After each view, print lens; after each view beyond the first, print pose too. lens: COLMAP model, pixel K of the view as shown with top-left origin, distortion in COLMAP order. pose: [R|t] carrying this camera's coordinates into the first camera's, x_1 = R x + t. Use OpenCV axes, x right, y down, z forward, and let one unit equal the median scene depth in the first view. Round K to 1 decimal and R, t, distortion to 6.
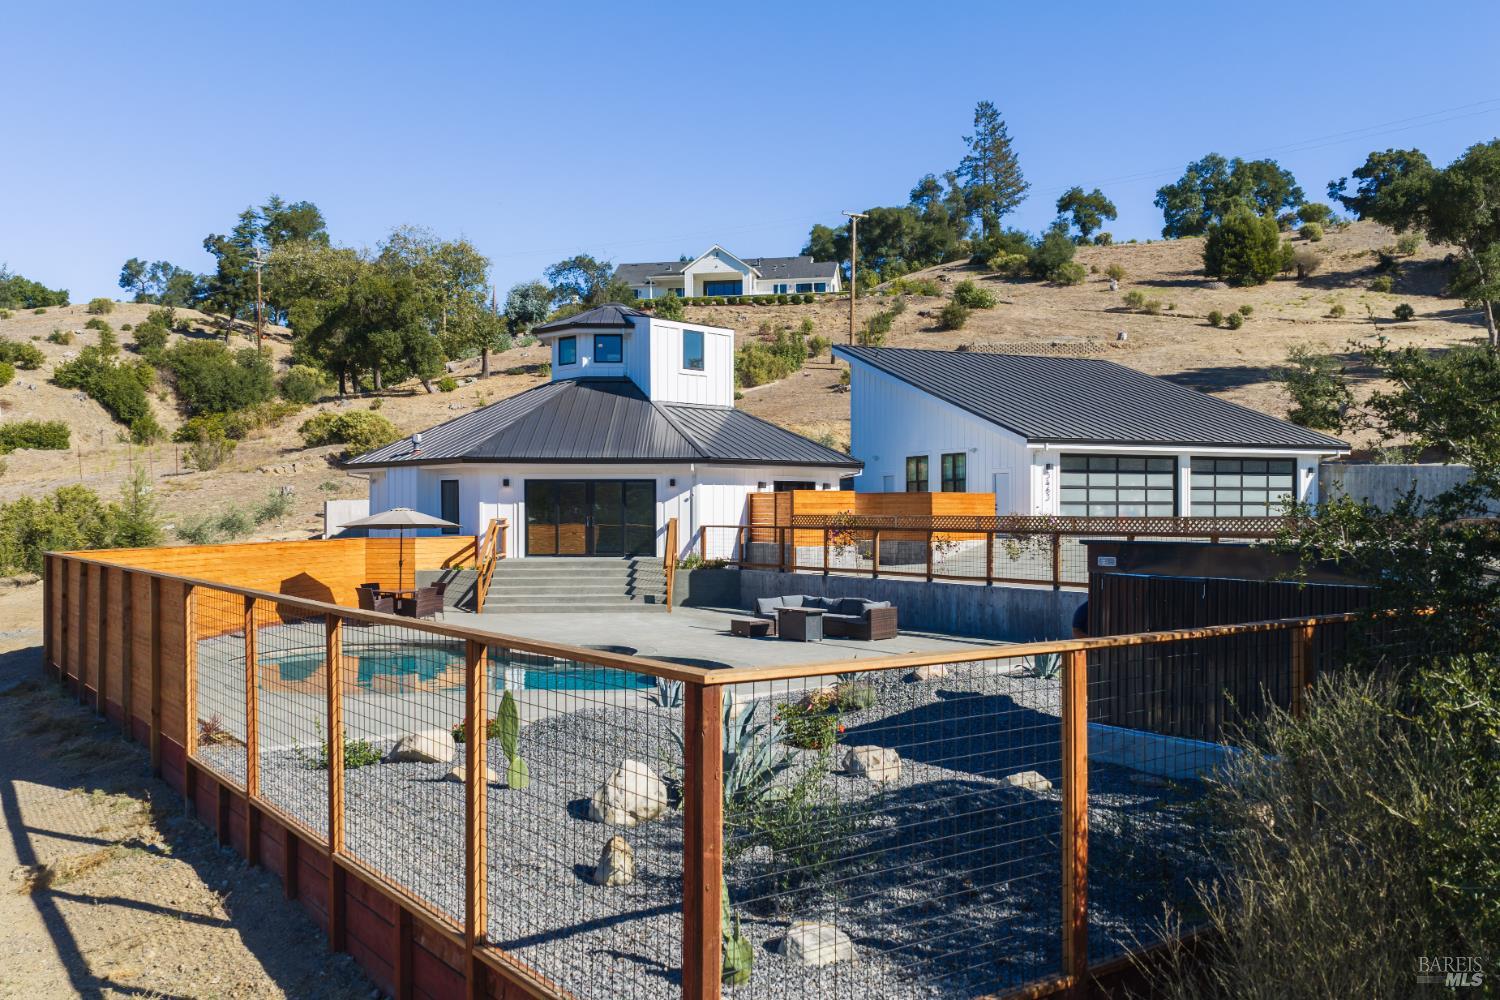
lens RADIAL K [[1245.7, 0, 750.0], [0, 1245.7, 500.0], [0, 0, 1]] dist [0.009615, -0.057789]
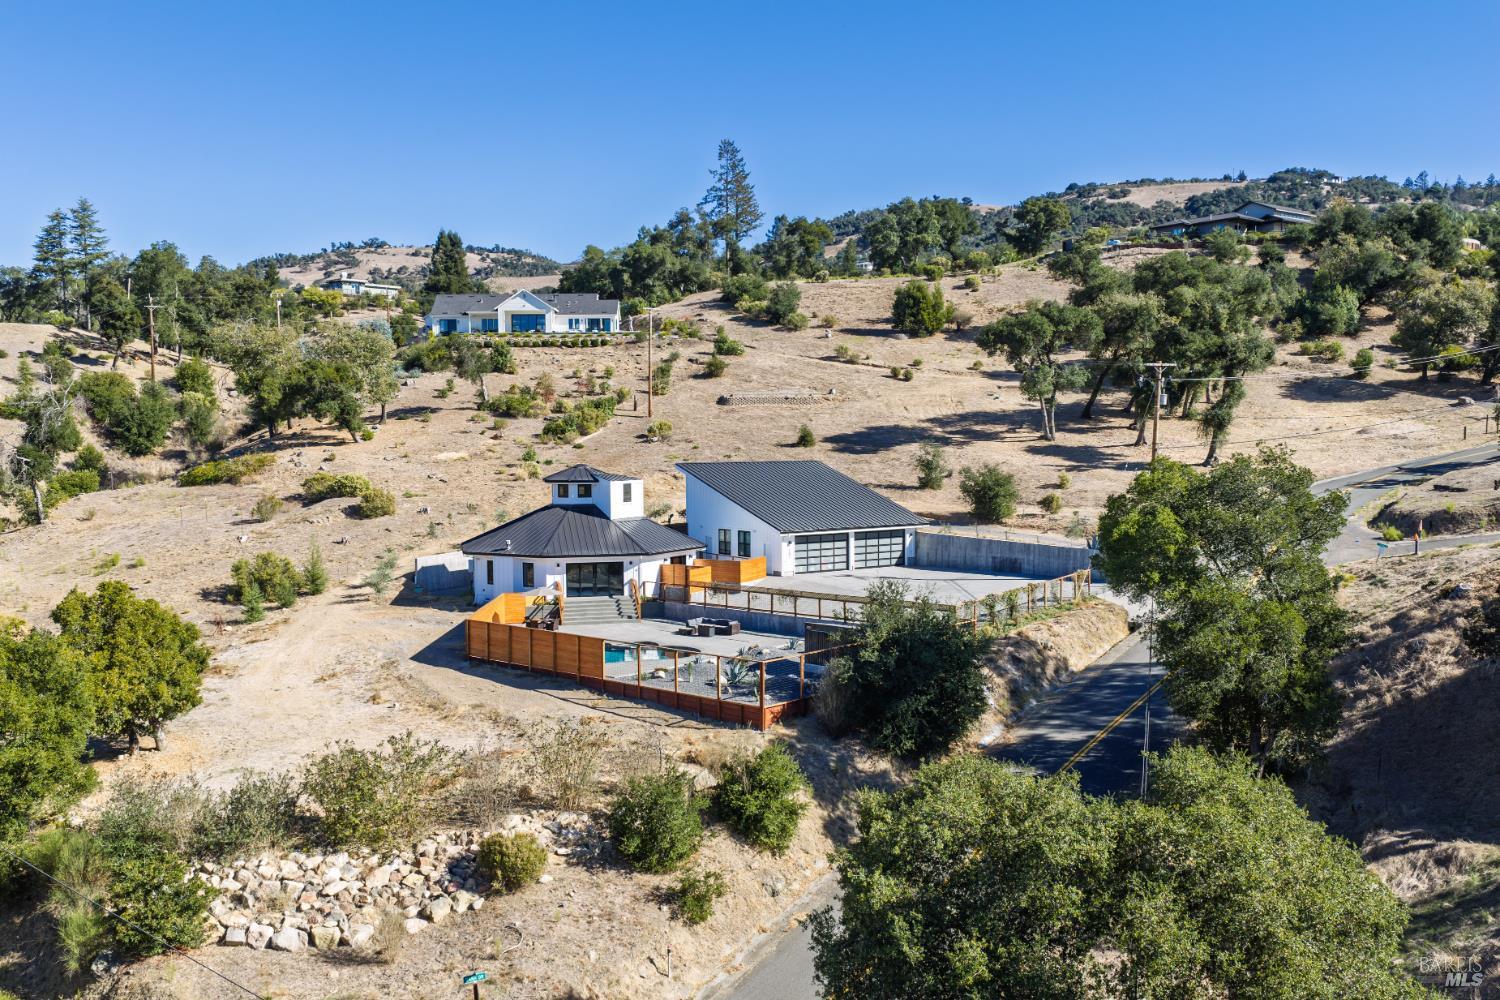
lens RADIAL K [[1245.7, 0, 750.0], [0, 1245.7, 500.0], [0, 0, 1]] dist [0.009615, -0.057789]
pose [[0.976967, -0.013880, 0.212936, -0.122557], [0.003154, 0.998712, 0.050632, -0.089838], [-0.213365, -0.048794, 0.975753, -0.465773]]
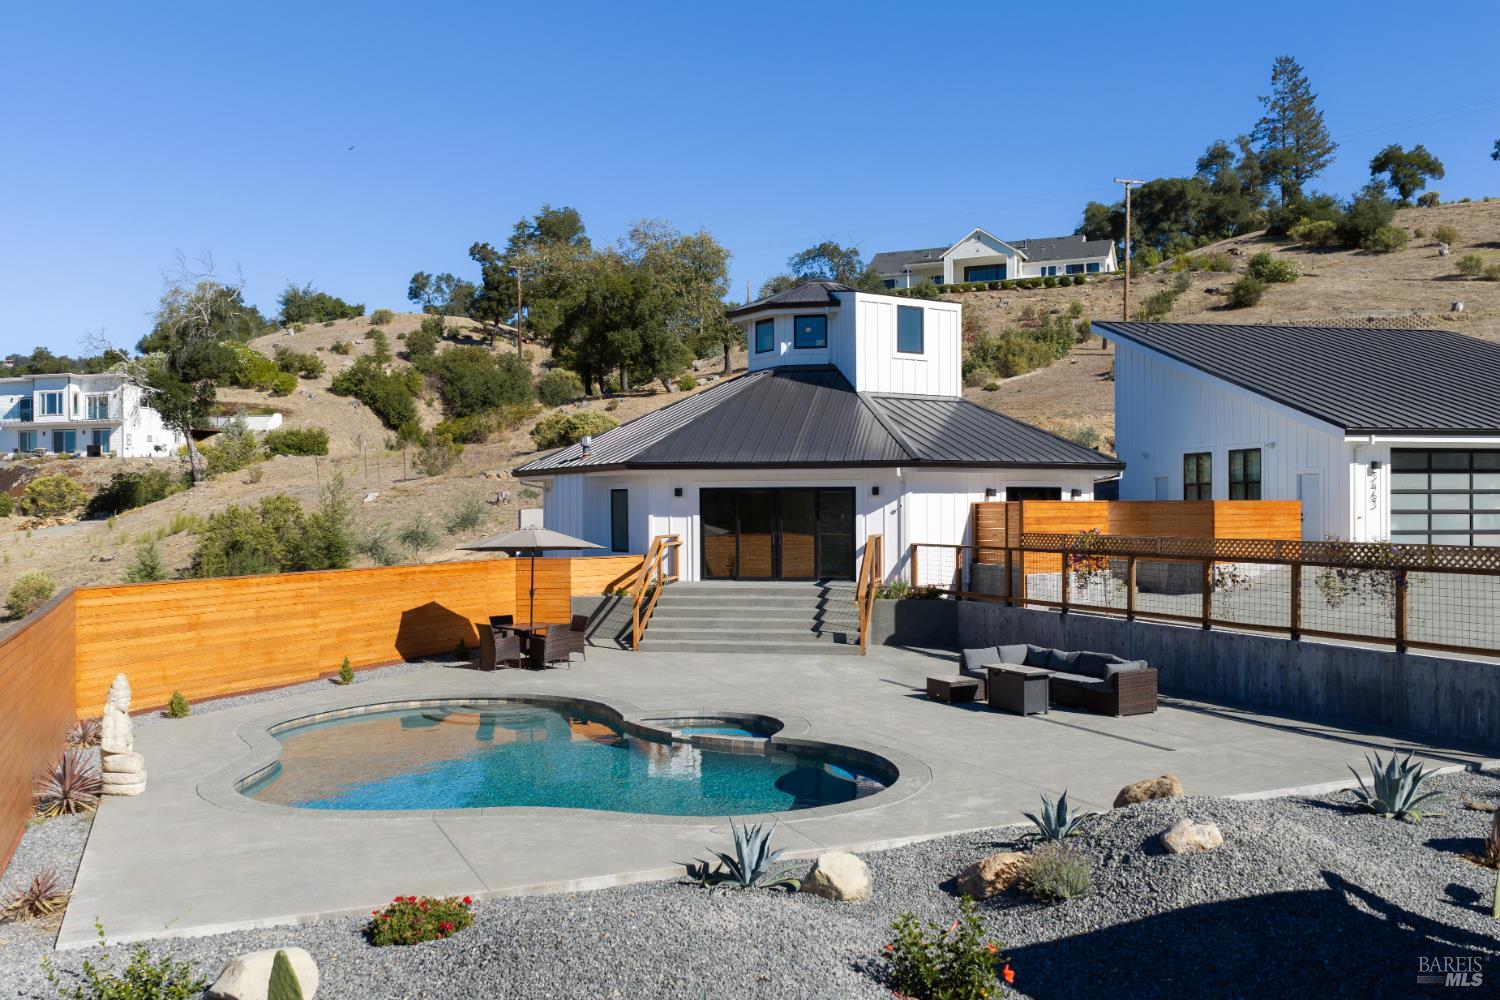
lens RADIAL K [[1246.0, 0, 736.2], [0, 1246.0, 512.0], [0, 0, 1]] dist [0.000627, -0.023039]
pose [[0.974047, -0.002031, -0.226335, 0.012251], [0.004775, 0.999922, 0.011575, -0.003727], [0.226294, -0.012356, 0.973981, 0.068367]]
